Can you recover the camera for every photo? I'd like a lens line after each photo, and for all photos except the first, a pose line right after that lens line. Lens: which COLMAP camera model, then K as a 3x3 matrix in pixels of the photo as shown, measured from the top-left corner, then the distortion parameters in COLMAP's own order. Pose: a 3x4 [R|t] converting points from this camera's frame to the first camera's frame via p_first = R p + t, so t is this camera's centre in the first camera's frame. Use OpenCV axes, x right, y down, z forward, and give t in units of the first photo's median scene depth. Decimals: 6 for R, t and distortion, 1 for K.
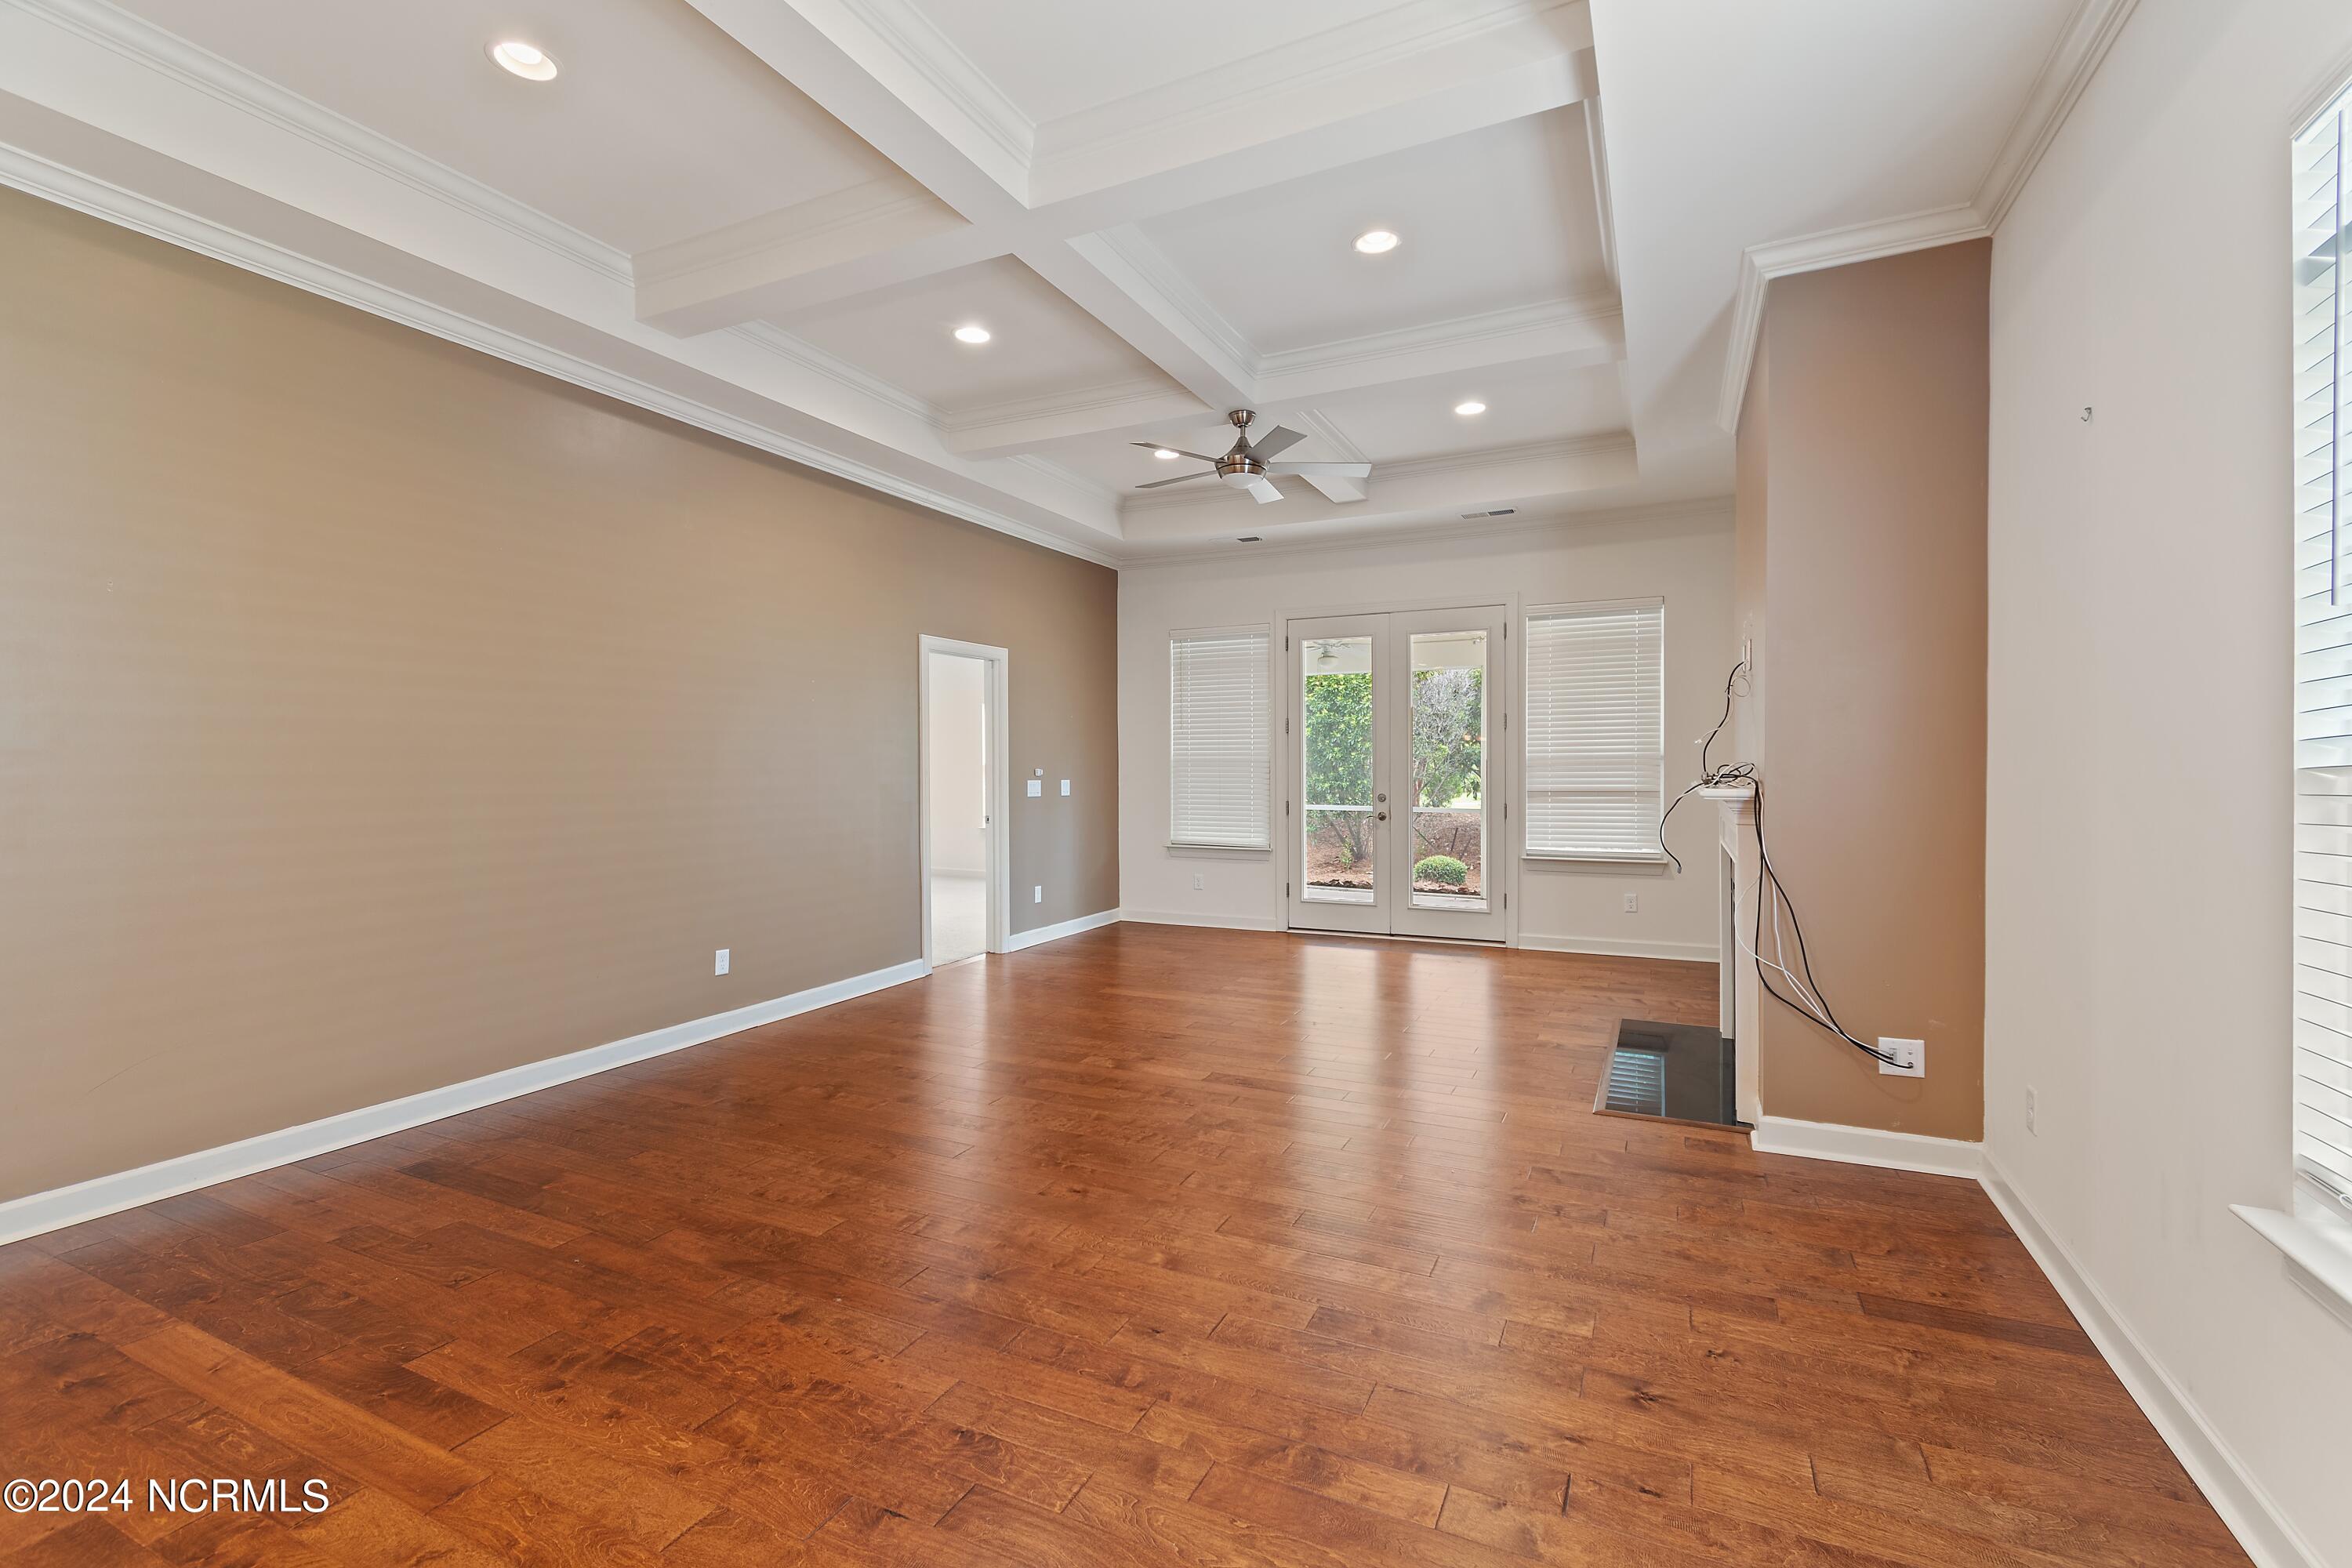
lens RADIAL K [[1039.0, 0, 1171.3], [0, 1039.0, 771.8], [0, 0, 1]] dist [0.000103, 0.000476]
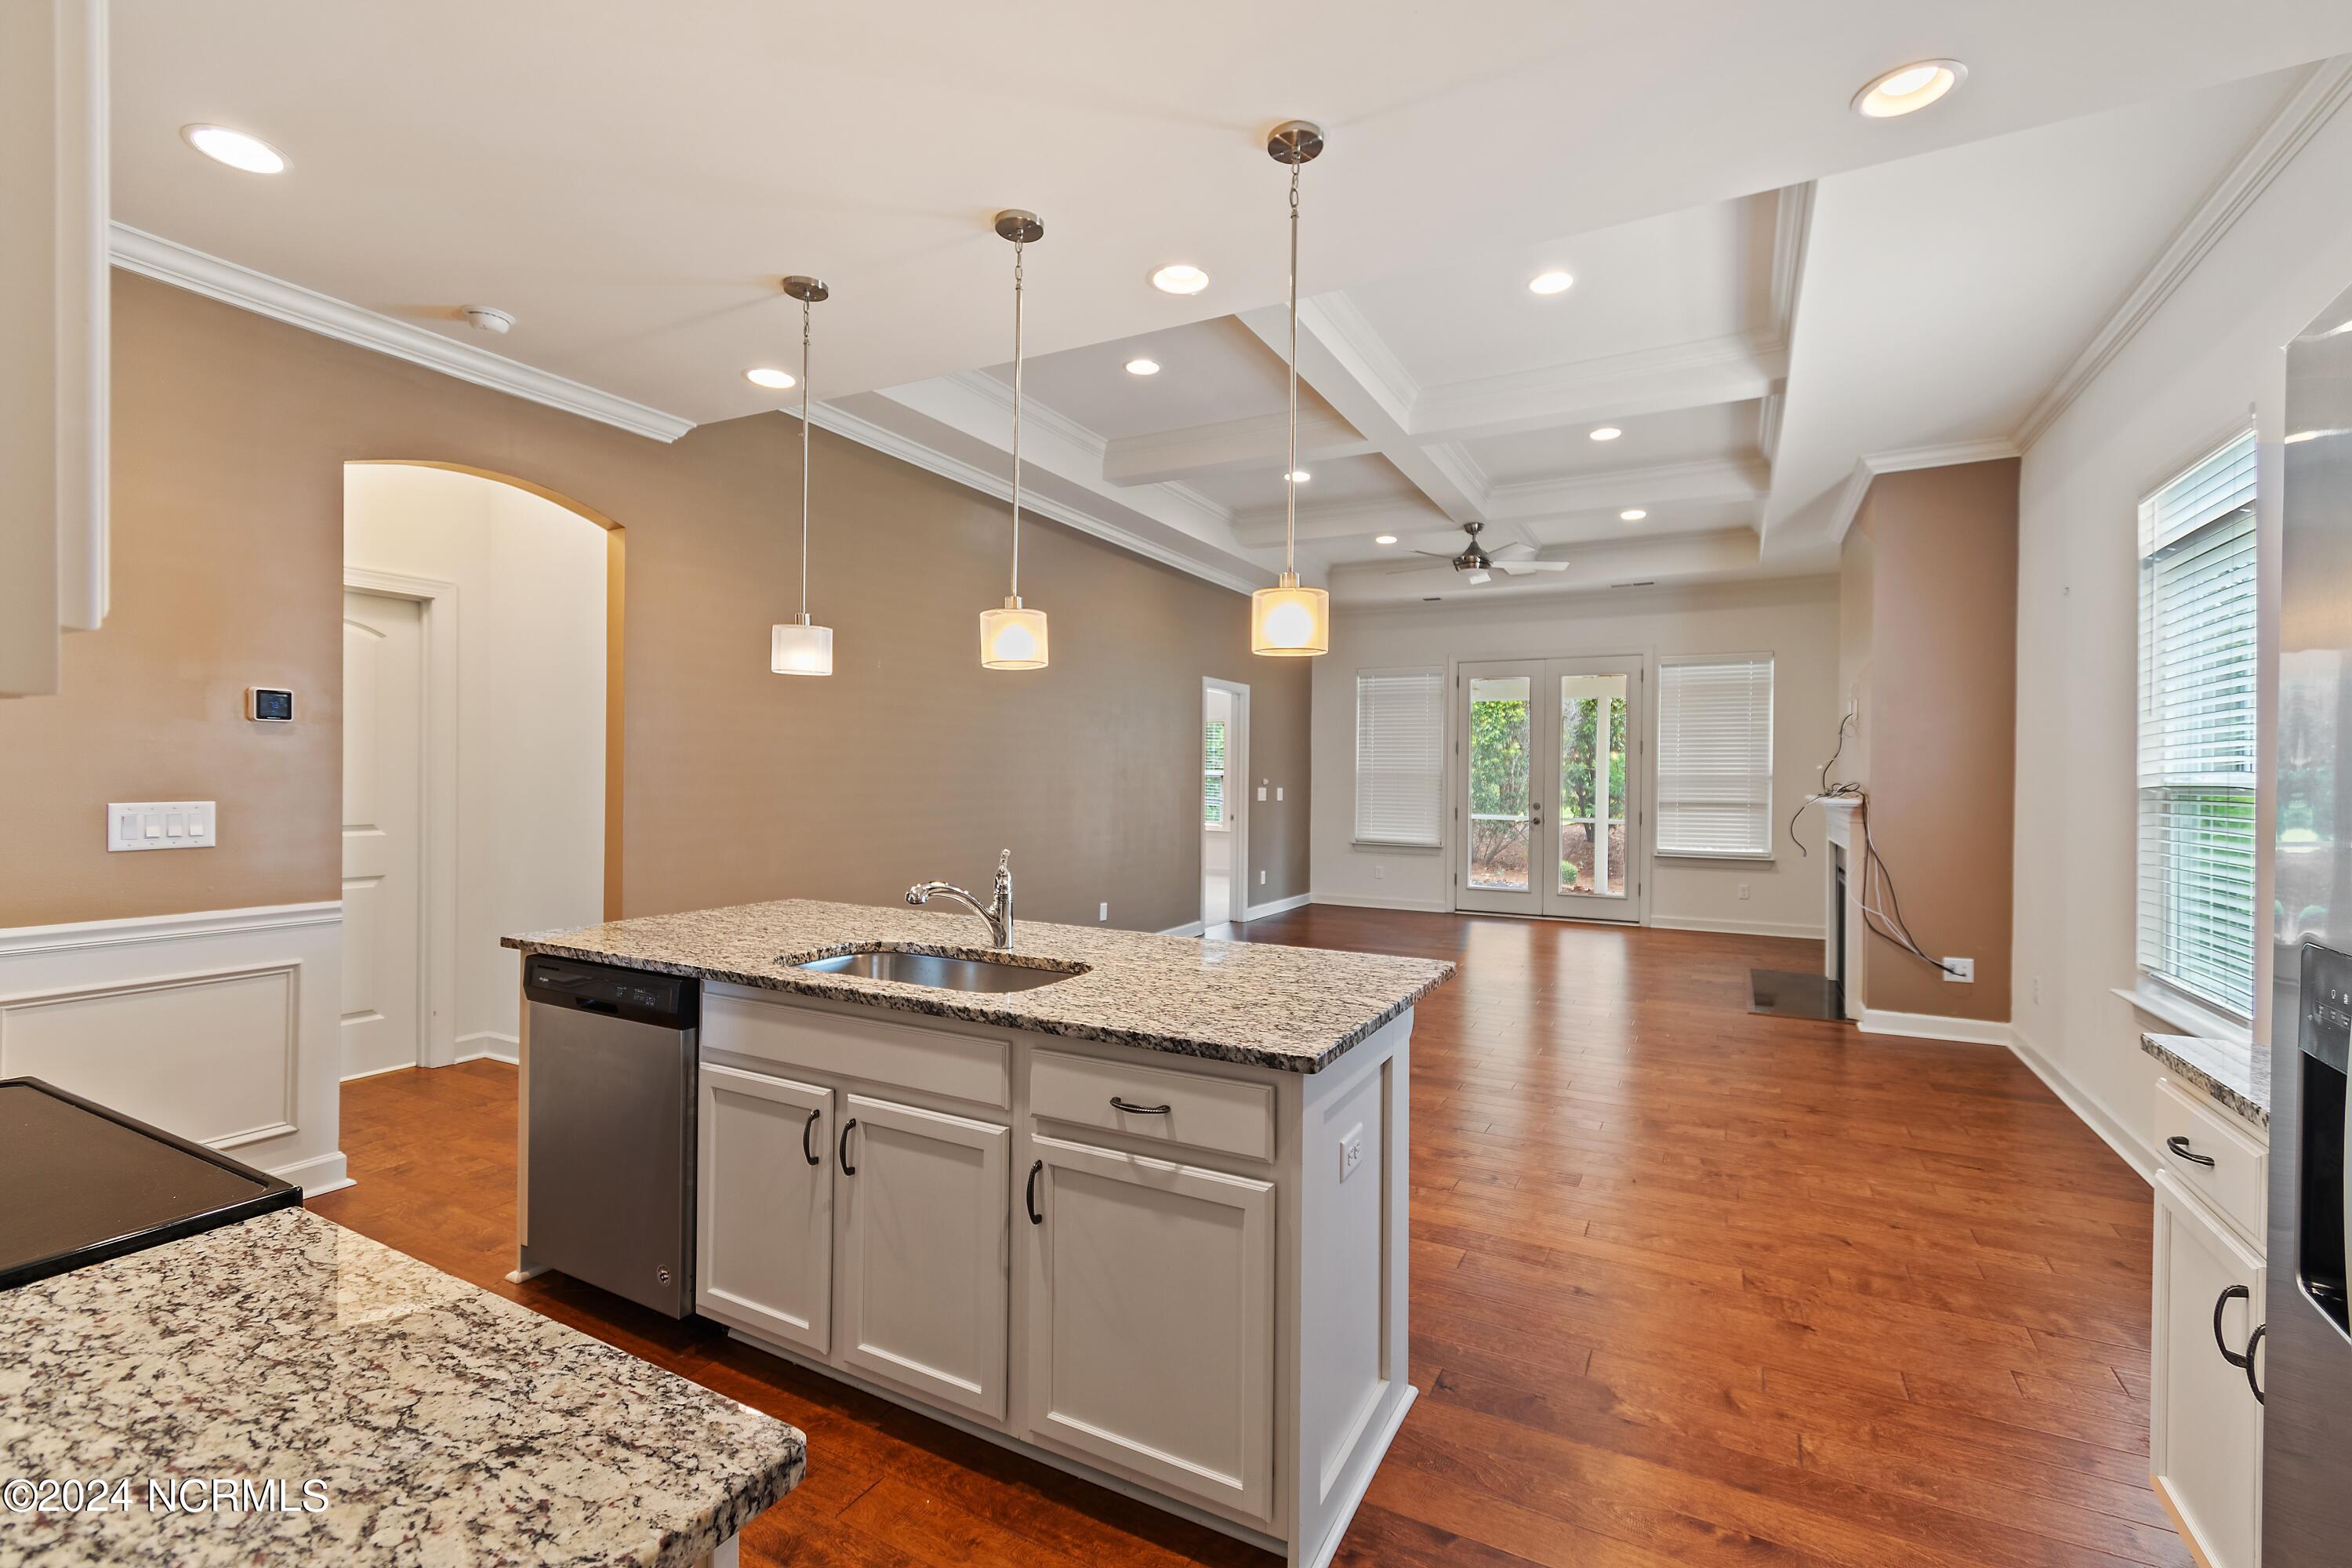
lens RADIAL K [[1026.0, 0, 1179.3], [0, 1026.0, 775.8], [0, 0, 1]] dist [0.001580, 0.000167]
pose [[0.998866, 0.014985, -0.045183, -0.255140], [-0.015310, 0.999859, -0.006861, 0.005205], [0.045074, 0.007545, 0.998955, -0.378764]]
